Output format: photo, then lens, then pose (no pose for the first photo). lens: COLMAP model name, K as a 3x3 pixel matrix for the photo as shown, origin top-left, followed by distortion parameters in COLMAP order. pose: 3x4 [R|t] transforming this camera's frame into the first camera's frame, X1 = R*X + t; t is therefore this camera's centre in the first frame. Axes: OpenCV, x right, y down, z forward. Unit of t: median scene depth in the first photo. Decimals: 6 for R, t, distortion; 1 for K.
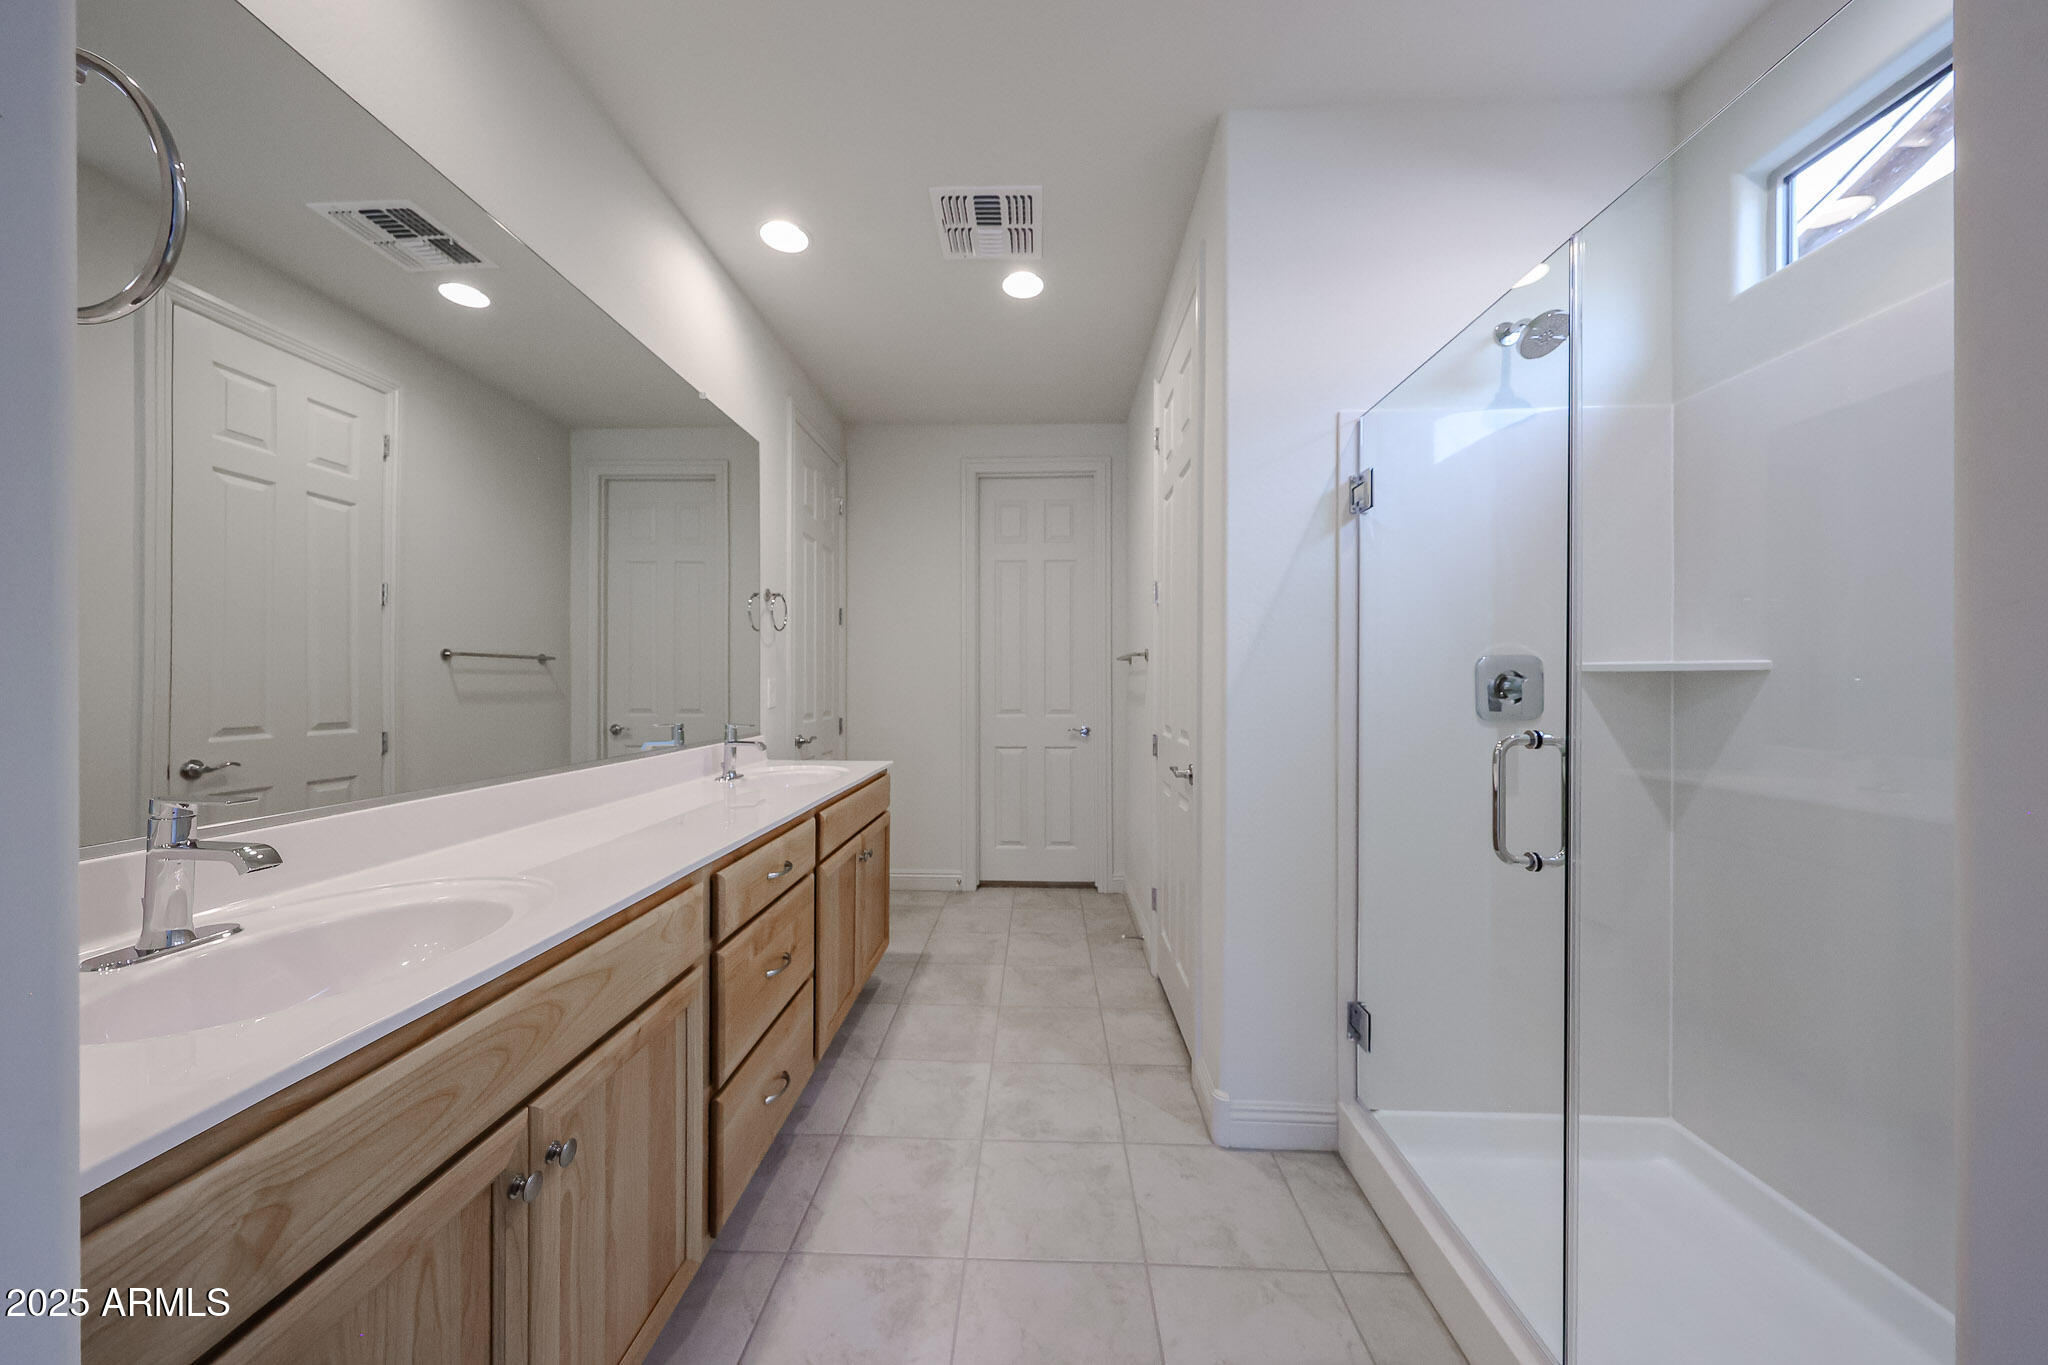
lens RADIAL K [[684.4, 0, 1024.0], [0, 684.4, 682.5], [0, 0, 1]] dist [-0.000045, 0.000012]
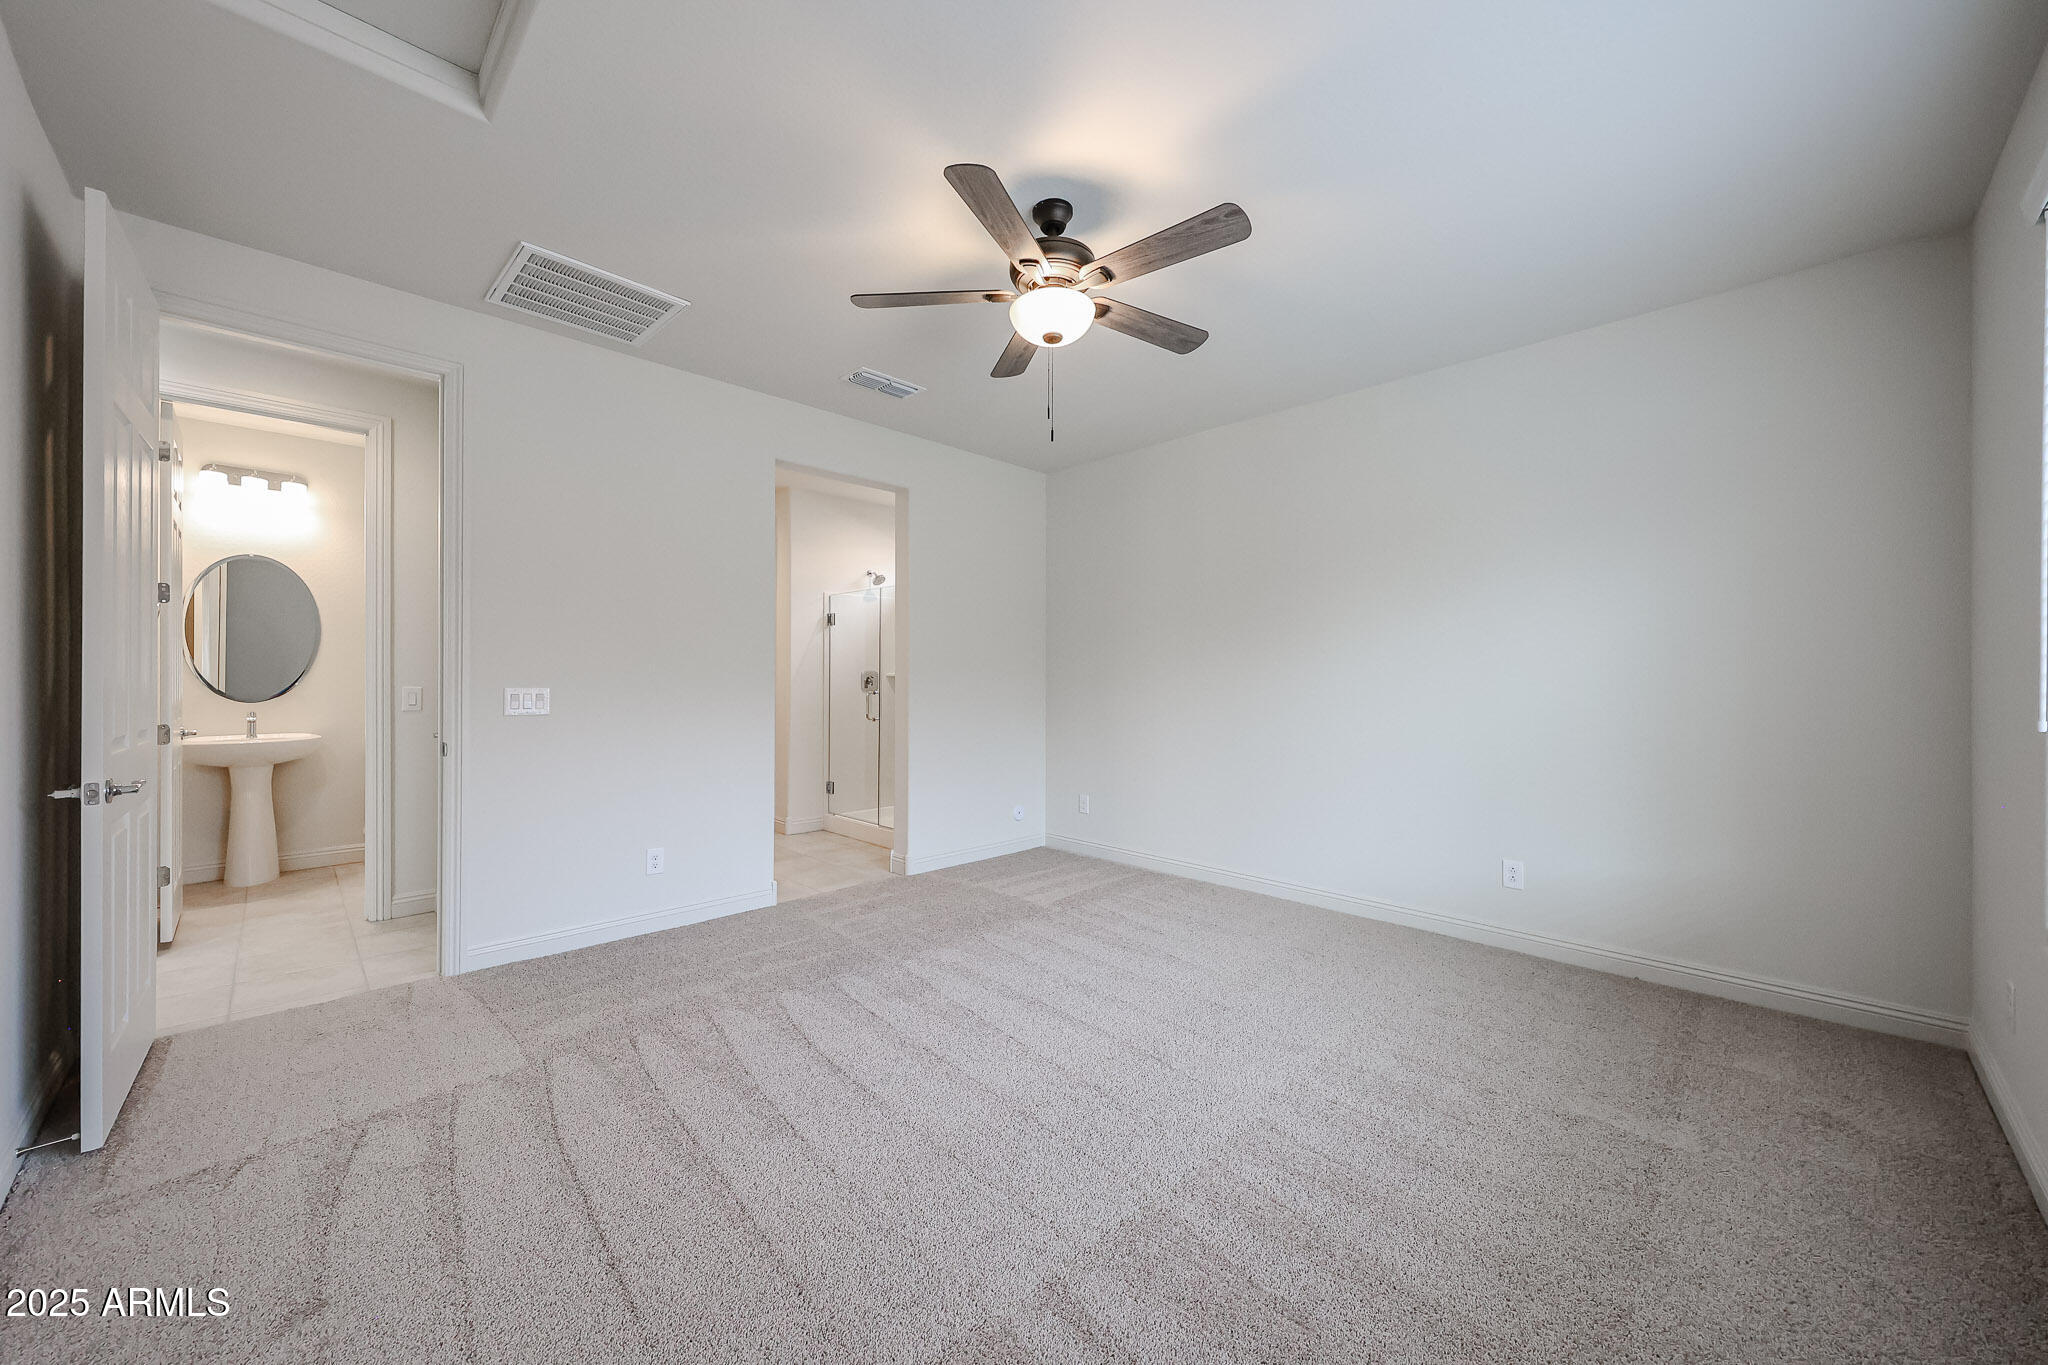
lens RADIAL K [[746.7, 0, 1026.7], [0, 746.7, 680.6], [0, 0, 1]] dist [-0.001988, -0.000114]
pose [[0.684033, -0.001601, 0.729450, -1.118828], [-0.004516, 0.999969, 0.006429, -0.019502], [-0.729437, -0.007692, 0.684004, -1.607369]]
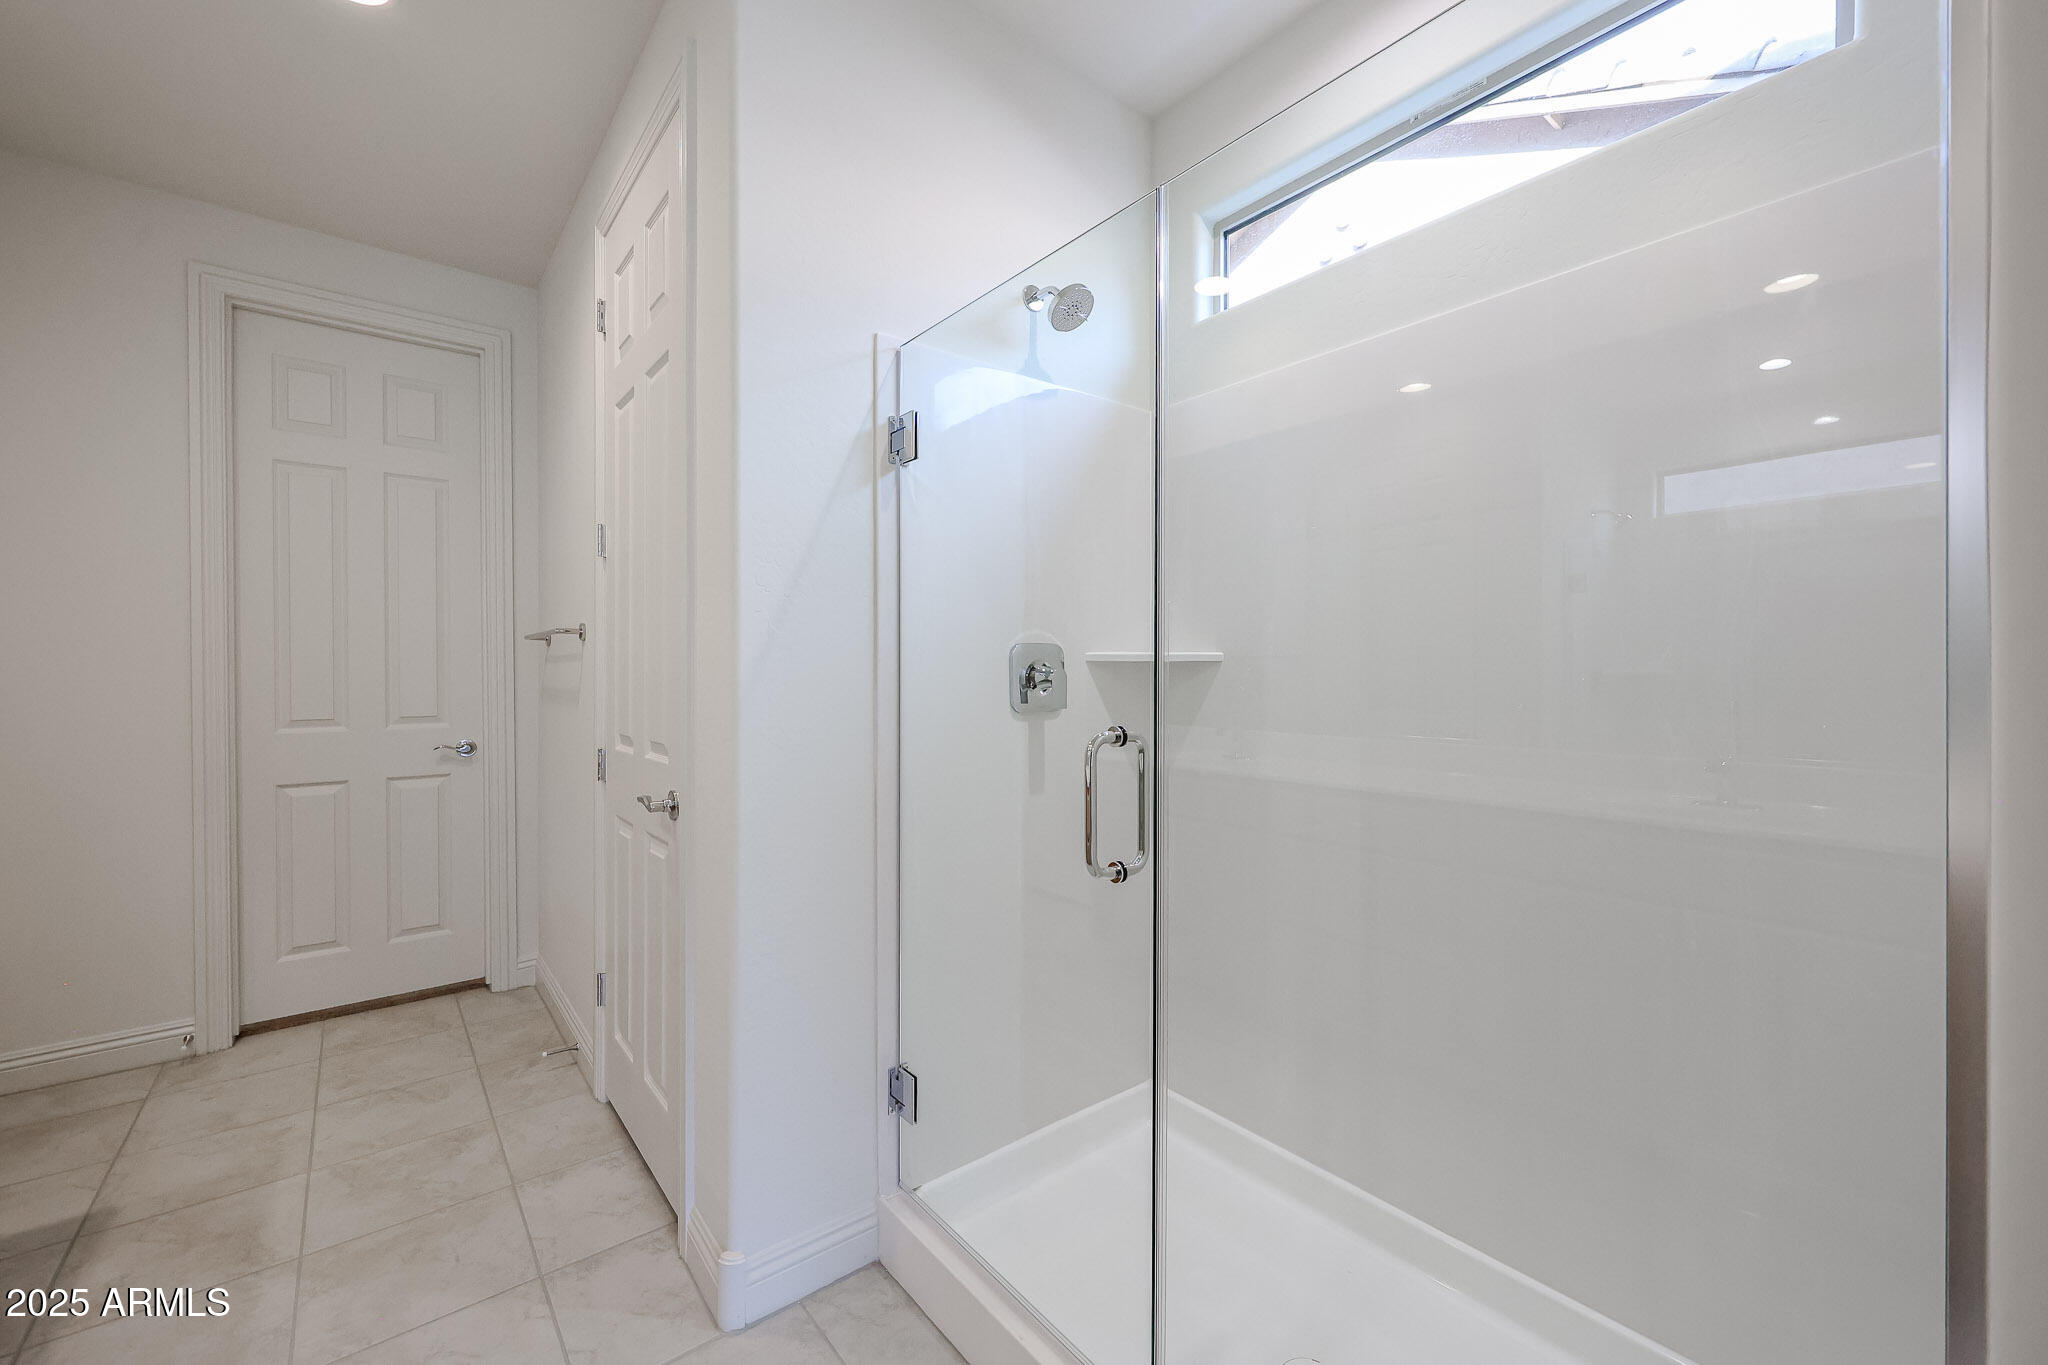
lens RADIAL K [[799.6, 0, 1015.5], [0, 799.6, 677.0], [0, 0, 1]] dist [-0.001091, -0.000072]
pose [[0.754208, -0.005561, 0.656612, -0.024968], [0.001497, 0.999976, 0.006750, -0.000985], [-0.656634, -0.004108, 0.754198, 0.155786]]
